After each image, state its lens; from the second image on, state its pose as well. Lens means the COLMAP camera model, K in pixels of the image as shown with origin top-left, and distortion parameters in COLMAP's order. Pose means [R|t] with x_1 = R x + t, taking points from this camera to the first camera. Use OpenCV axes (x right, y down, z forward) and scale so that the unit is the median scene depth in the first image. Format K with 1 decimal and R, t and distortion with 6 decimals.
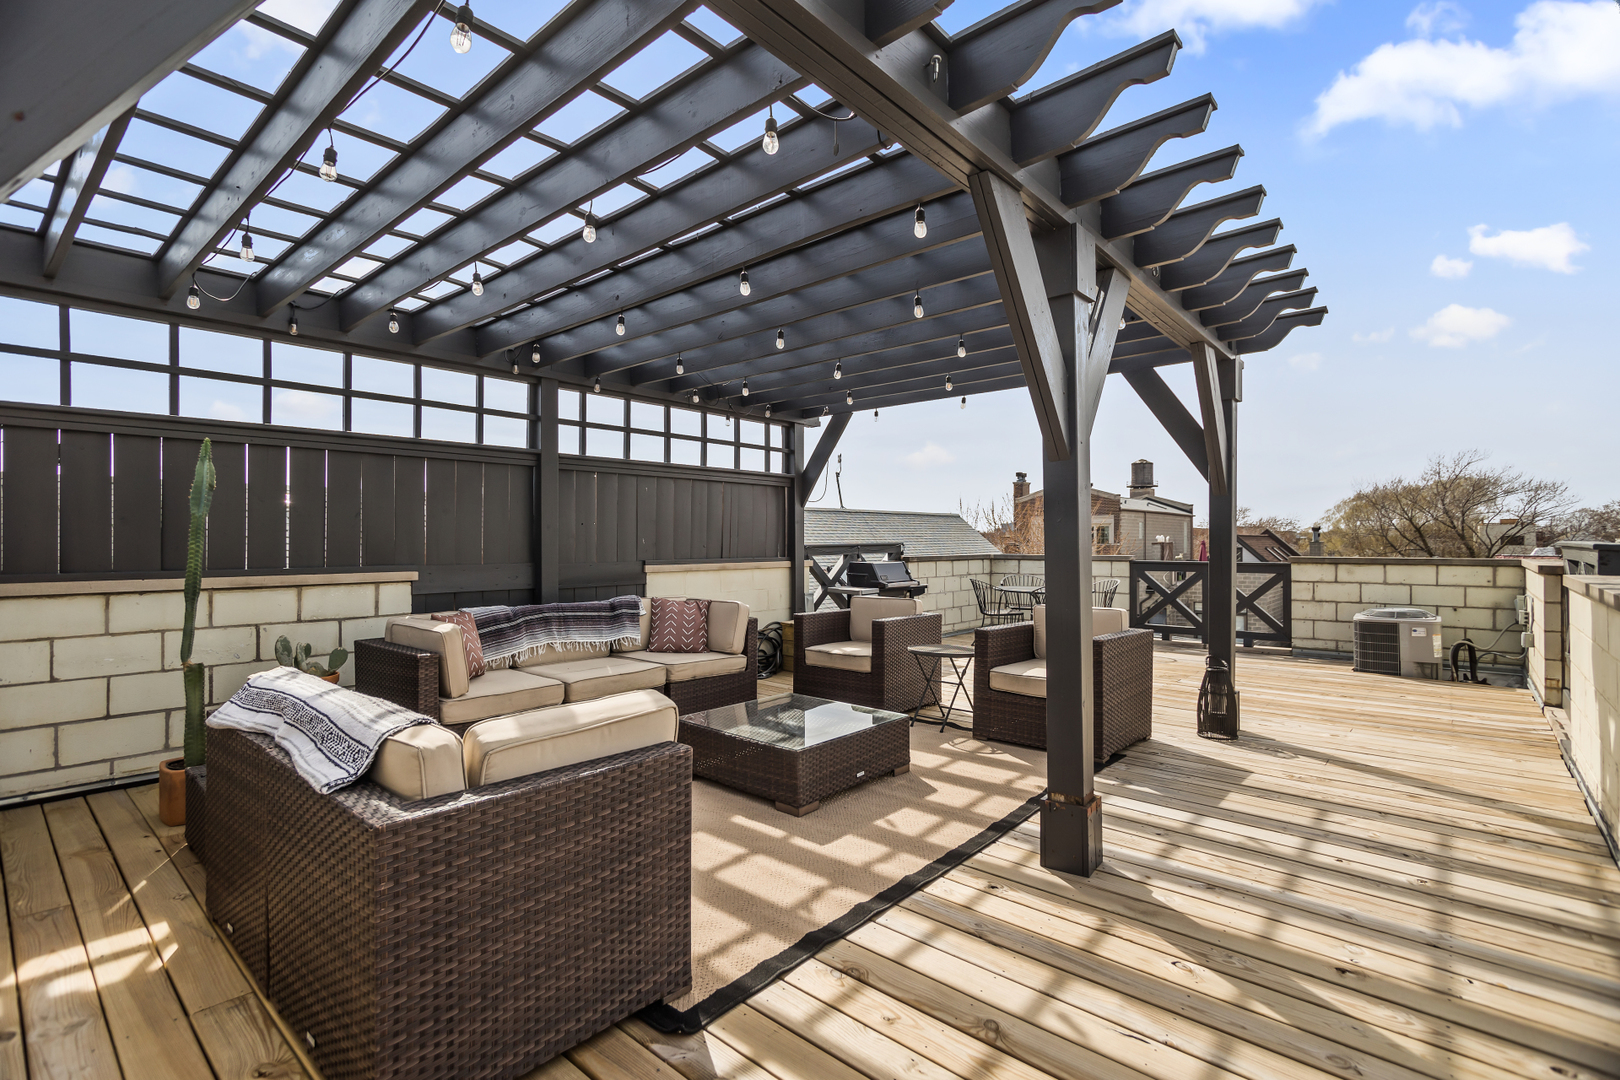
lens RADIAL K [[759.3, 0, 806.2], [0, 759.3, 546.6], [0, 0, 1]] dist [-0.011573, 0.000907]
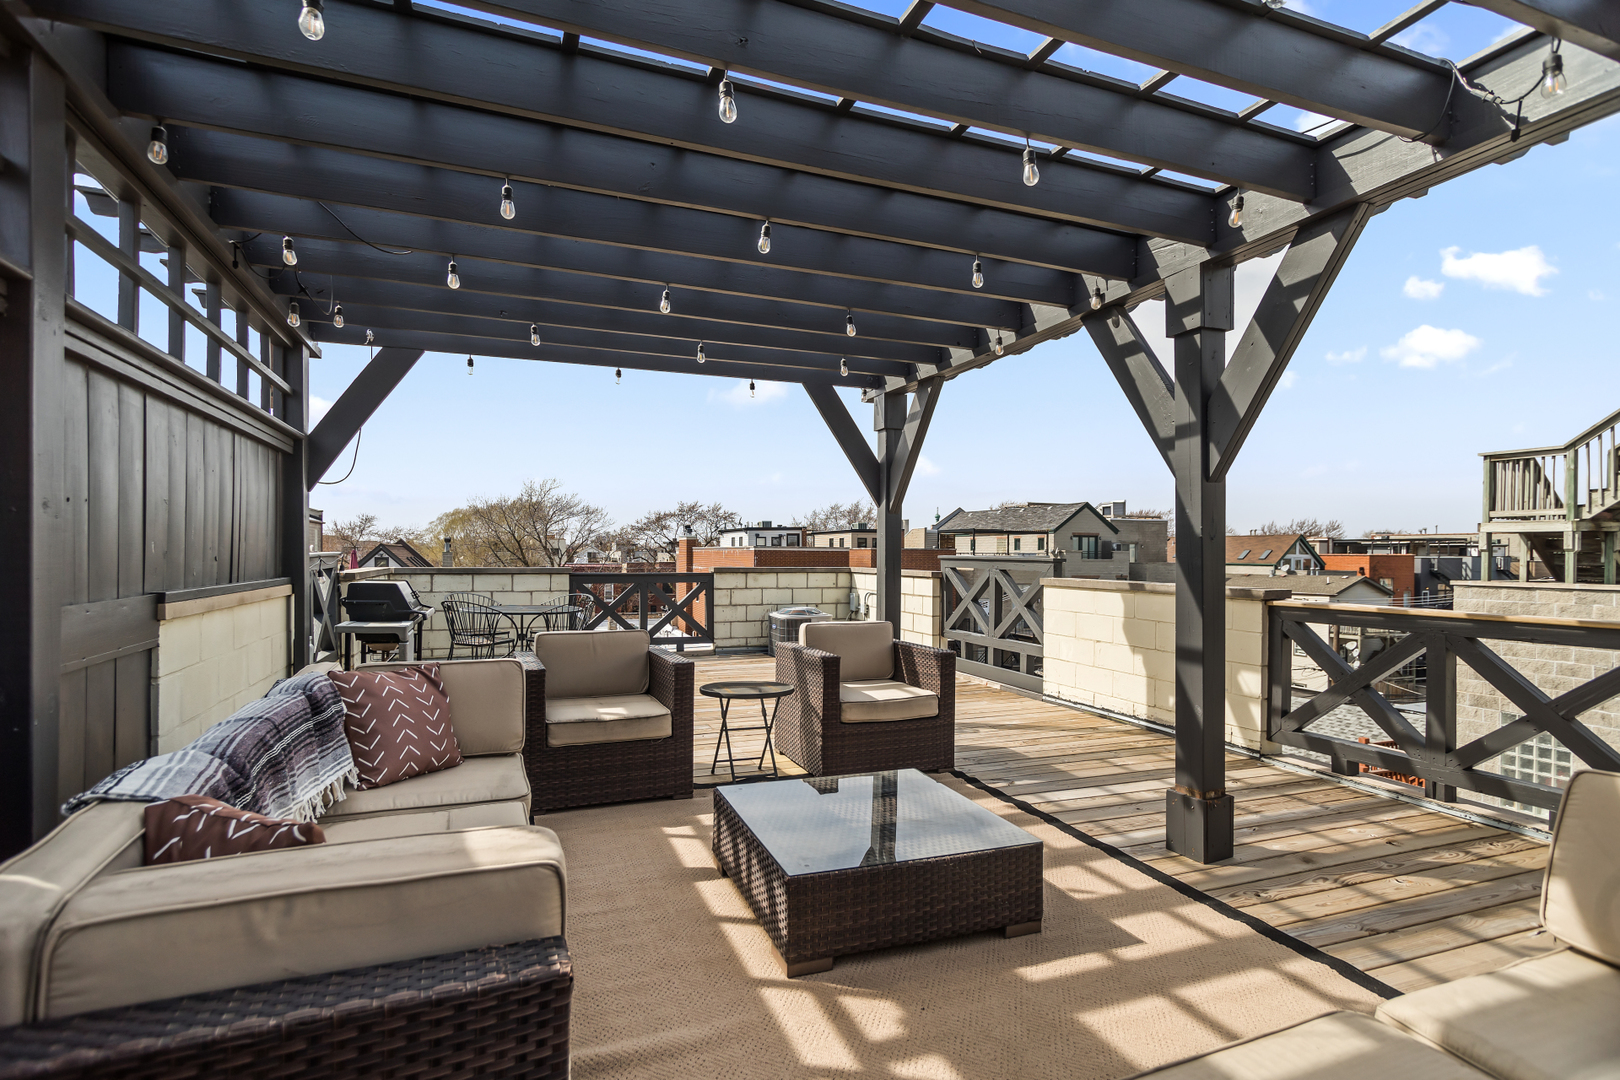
lens RADIAL K [[768.4, 0, 806.2], [0, 768.4, 554.5], [0, 0, 1]] dist [-0.018779, 0.012303]
pose [[0.465092, 0.004816, 0.885249, -0.493923], [-0.002581, 0.999988, -0.004085, -0.001944], [-0.885258, -0.000385, 0.465099, 0.553641]]
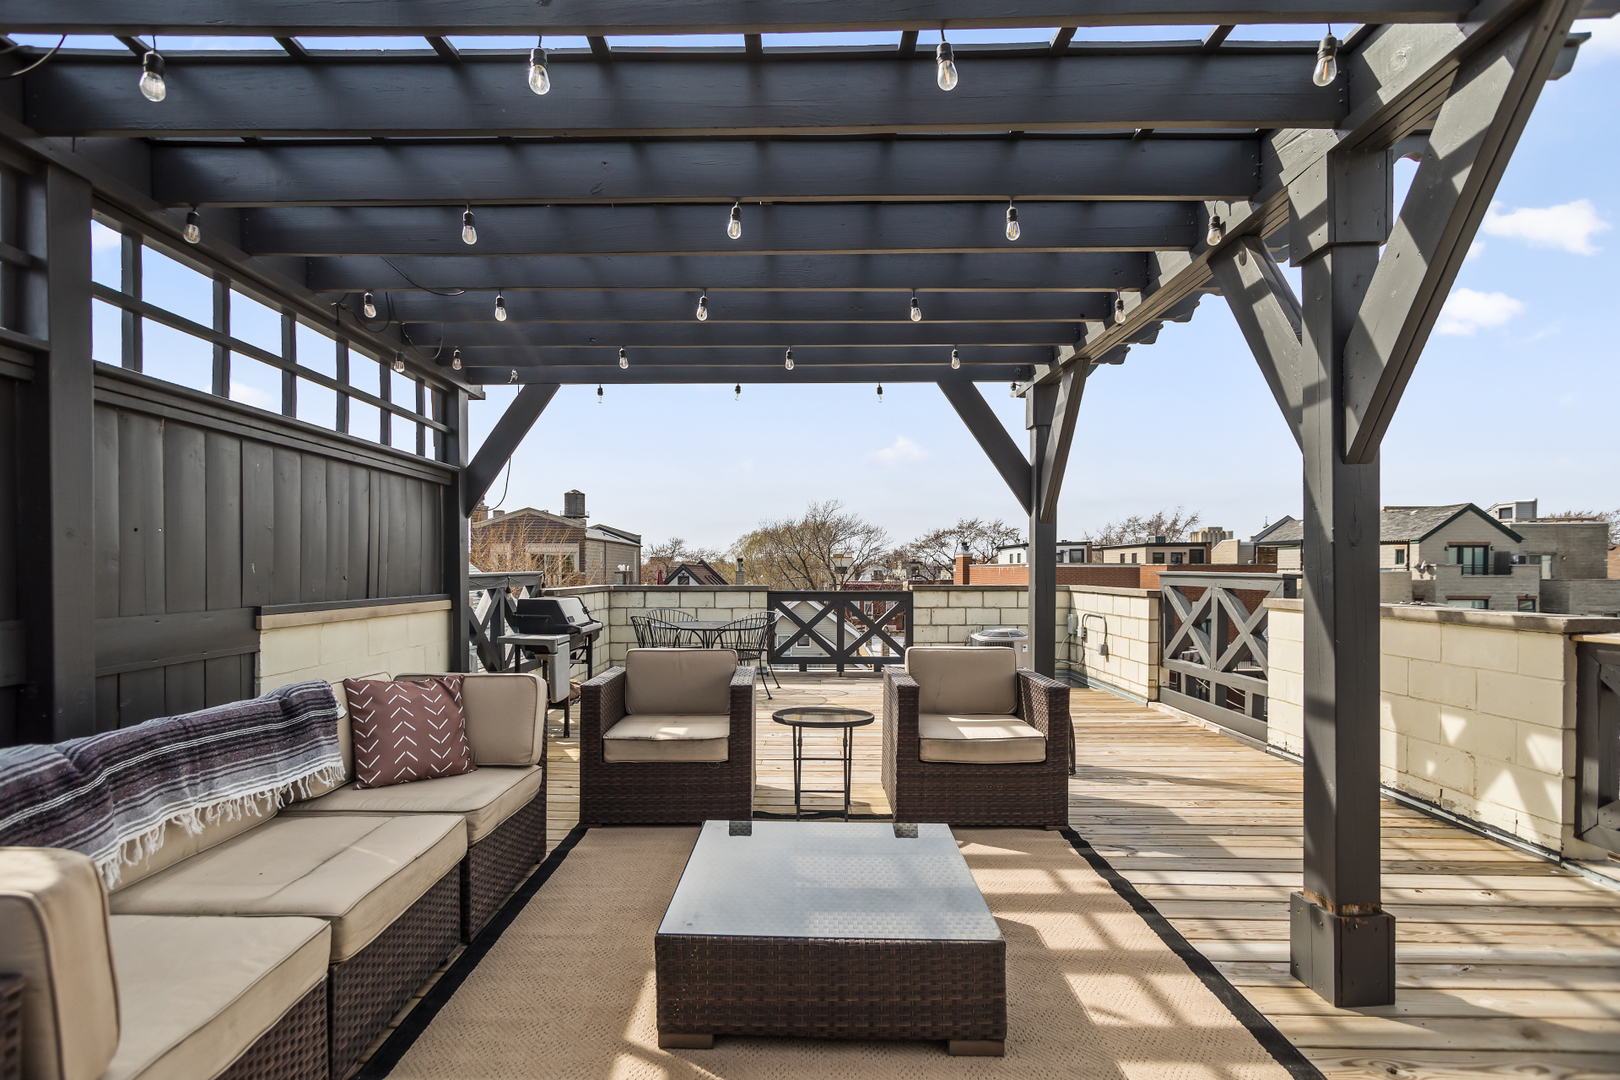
lens RADIAL K [[773.9, 0, 803.7], [0, 773.9, 577.5], [0, 0, 1]] dist [-0.015296, 0.009461]
pose [[0.755778, -0.003158, 0.654820, -0.319426], [0.001678, 0.999994, 0.002886, -0.001355], [-0.654825, -0.001082, 0.755780, 0.429258]]
